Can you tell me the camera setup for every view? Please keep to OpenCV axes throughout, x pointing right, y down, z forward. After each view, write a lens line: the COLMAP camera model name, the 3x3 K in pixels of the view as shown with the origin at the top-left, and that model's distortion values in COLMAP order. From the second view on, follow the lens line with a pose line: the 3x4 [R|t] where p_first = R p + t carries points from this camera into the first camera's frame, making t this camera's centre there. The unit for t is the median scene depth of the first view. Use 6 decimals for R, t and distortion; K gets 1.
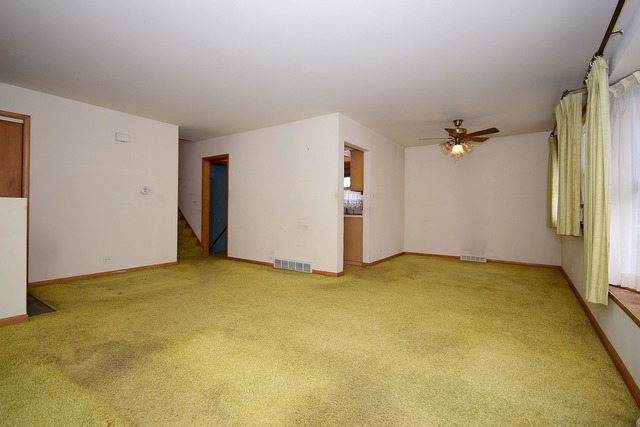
lens RADIAL K [[292.8, 0, 321.3], [0, 292.8, 209.6], [0, 0, 1]] dist [0.001058, -0.000003]
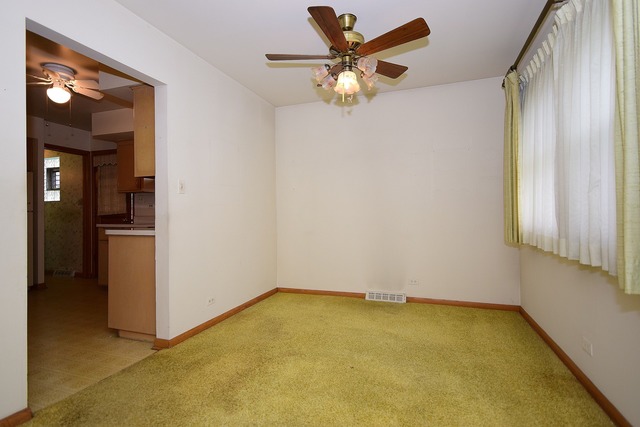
lens RADIAL K [[324.8, 0, 320.0], [0, 324.8, 213.5], [0, 0, 1]] dist [-0.001336, -0.000545]
pose [[0.964985, -0.019622, 0.261571, 0.246973], [0.020423, 0.999791, -0.000344, -0.000650], [-0.261510, 0.005674, 0.965184, 0.446204]]
